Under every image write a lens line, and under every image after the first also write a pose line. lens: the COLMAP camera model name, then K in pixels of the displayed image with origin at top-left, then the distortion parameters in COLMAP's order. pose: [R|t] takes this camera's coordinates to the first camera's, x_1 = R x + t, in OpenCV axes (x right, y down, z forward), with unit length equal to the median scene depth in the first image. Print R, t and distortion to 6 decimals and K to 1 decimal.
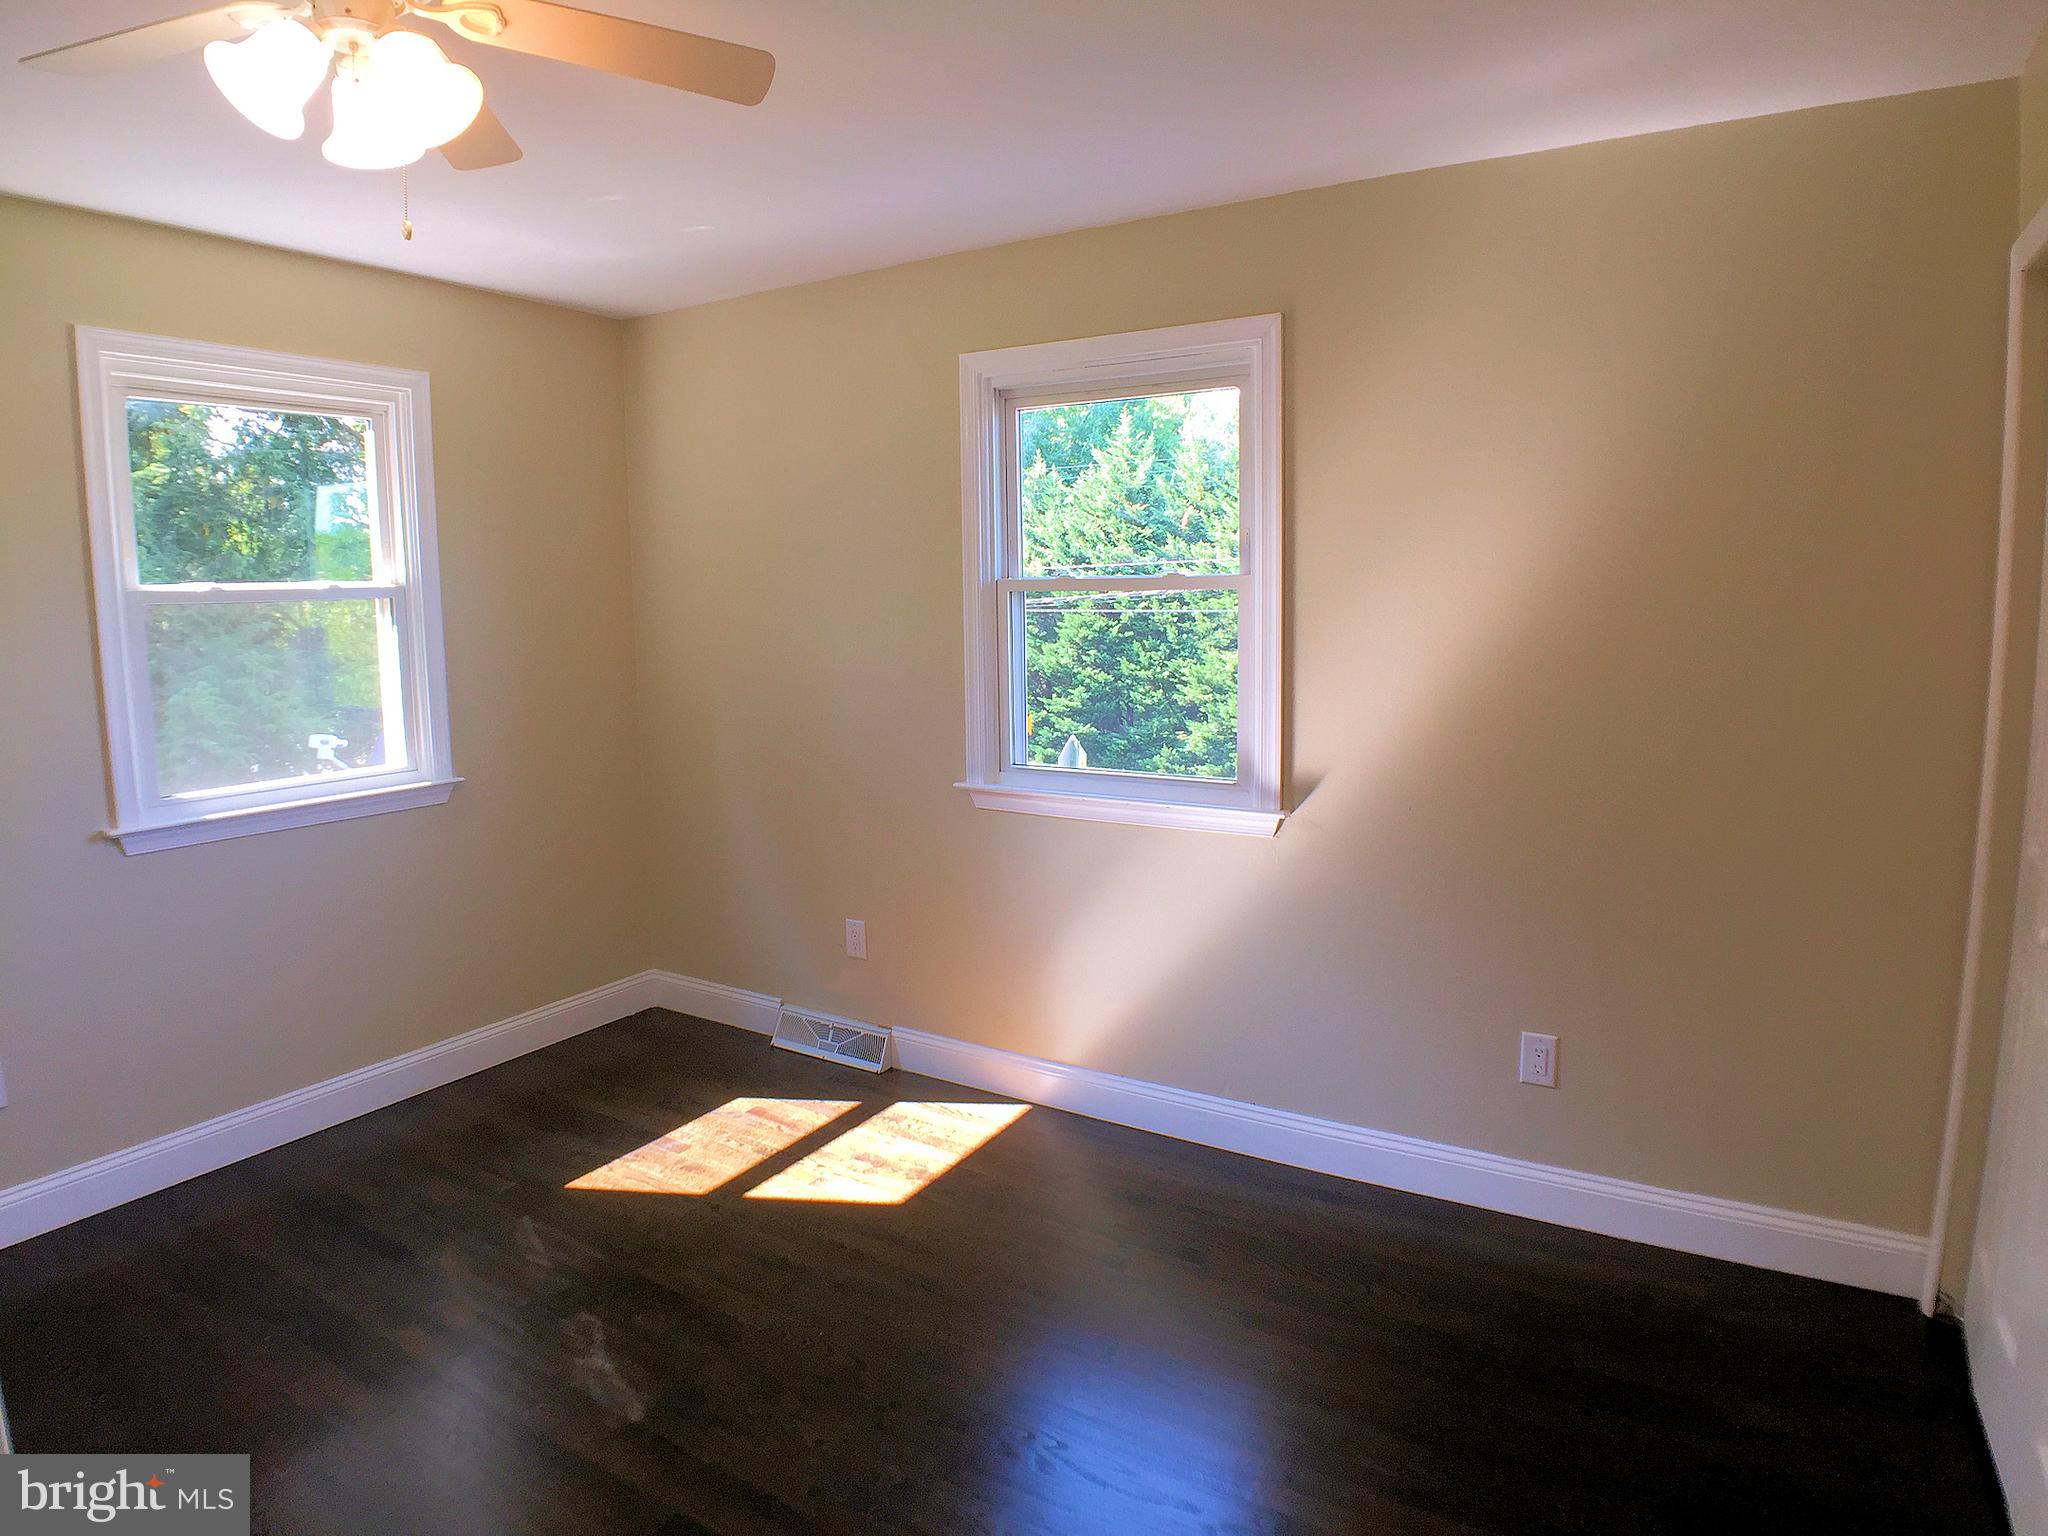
lens RADIAL K [[1211.9, 0, 1004.2], [0, 1211.9, 749.7], [0, 0, 1]] dist [-0.089017, 0.017862]
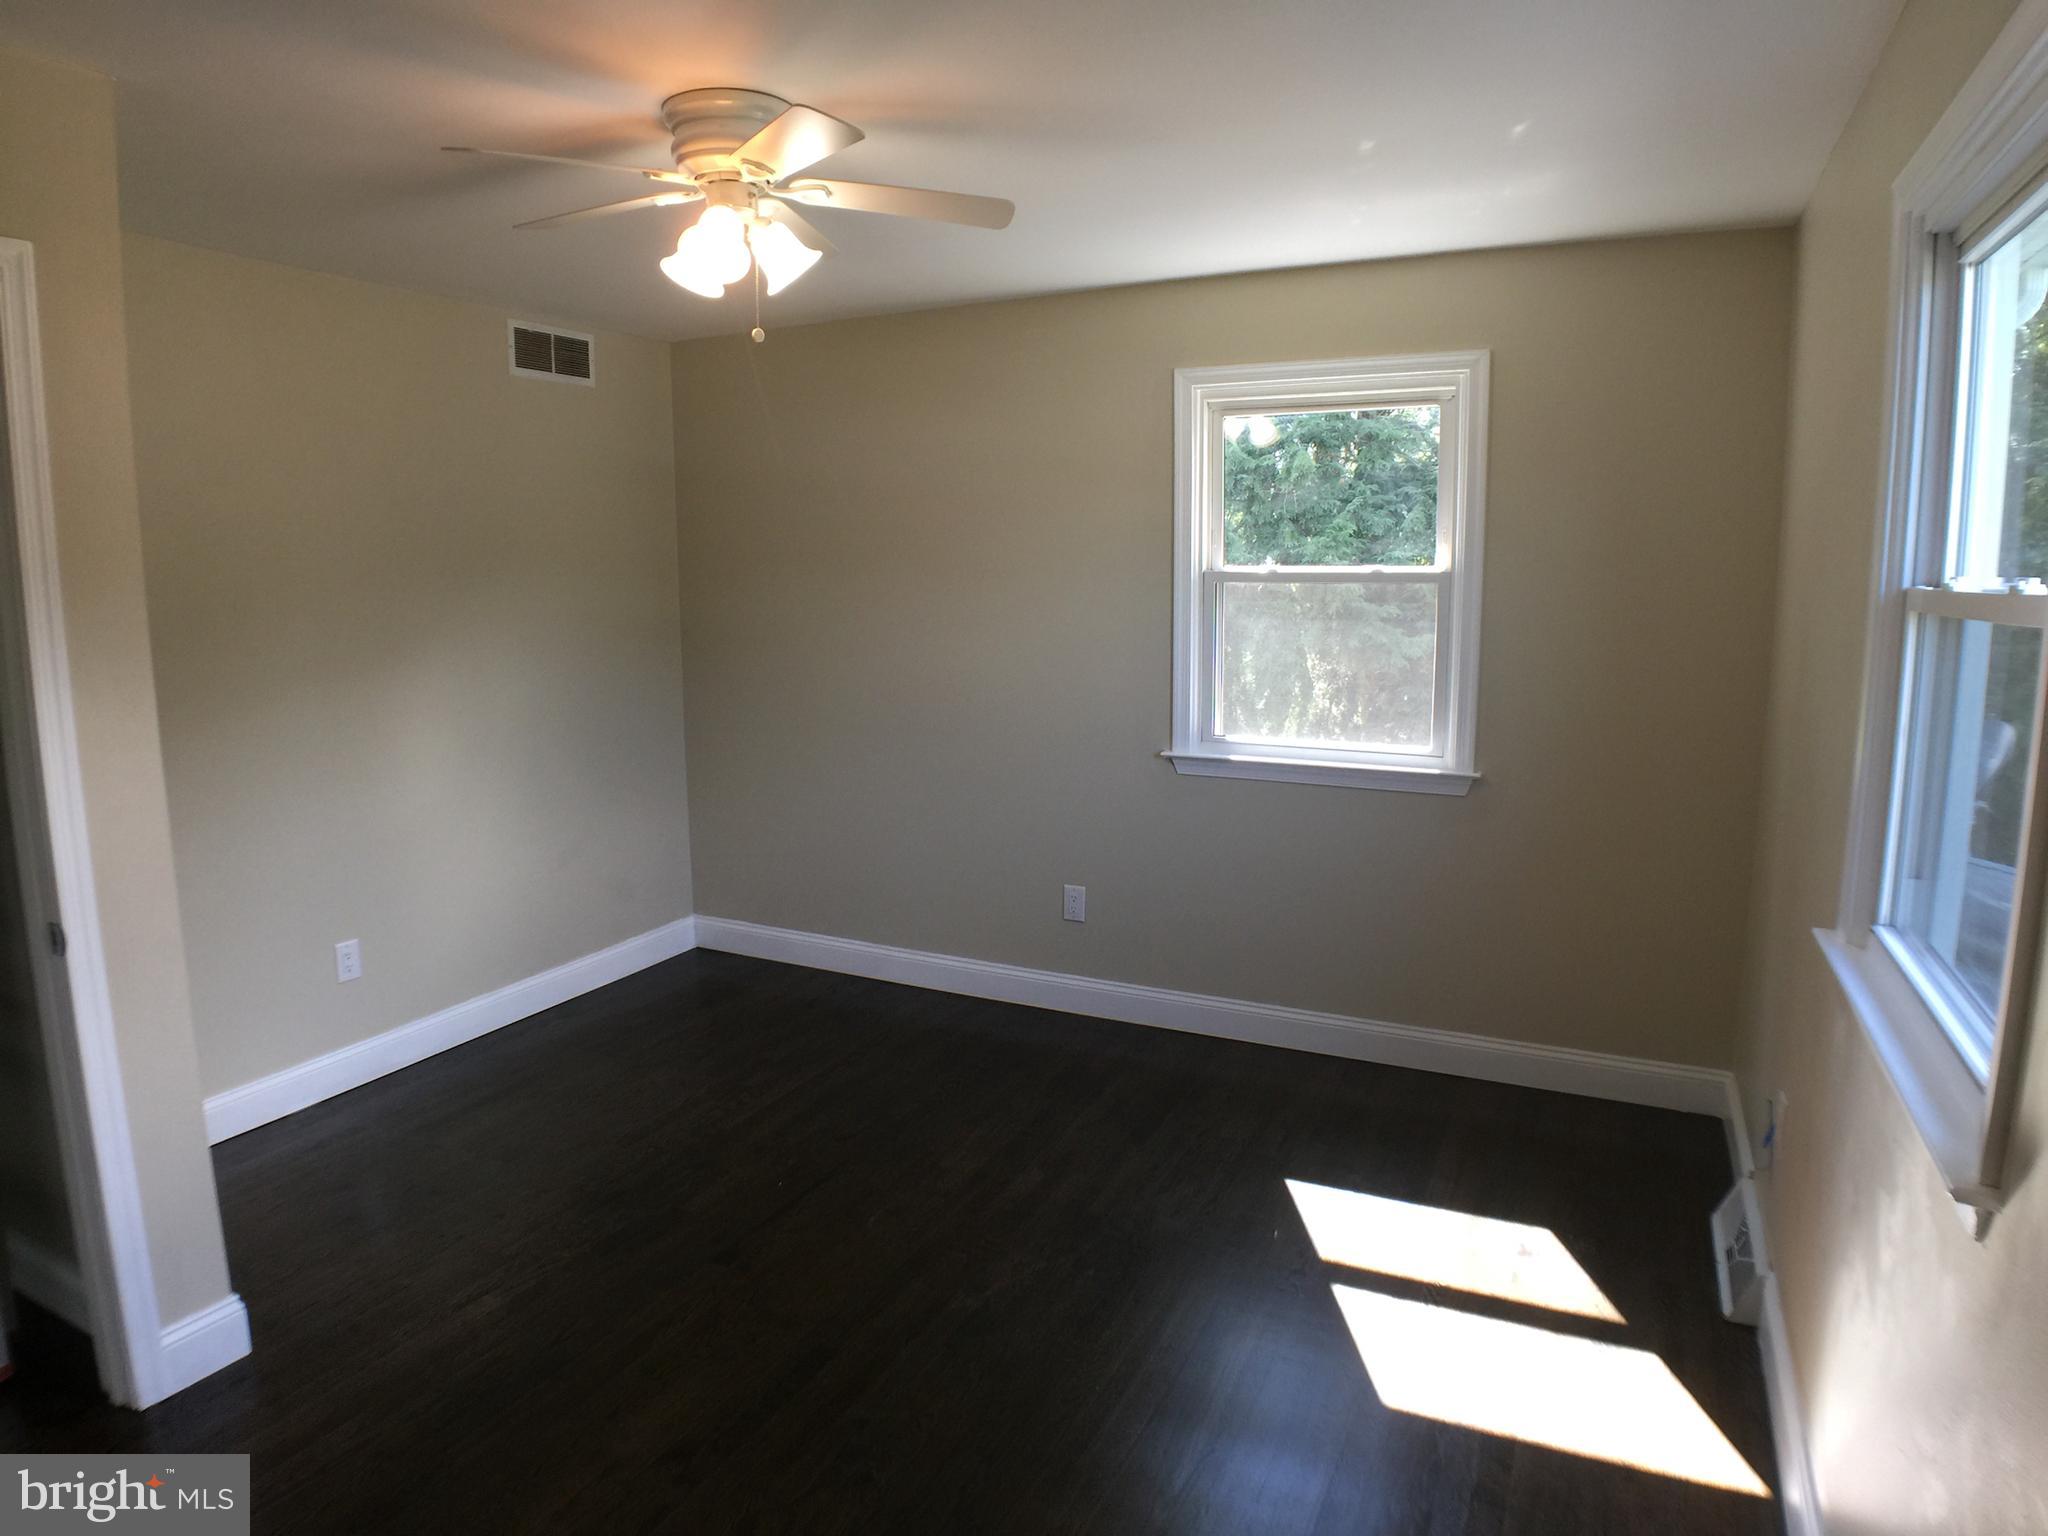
lens RADIAL K [[1211.9, 0, 1004.2], [0, 1211.9, 749.7], [0, 0, 1]] dist [-0.089017, 0.017862]
pose [[0.097037, 0.158980, -0.982502, 0.478427], [-0.129085, 0.980833, 0.145961, -0.092377], [0.986874, 0.112663, 0.115699, 0.548225]]
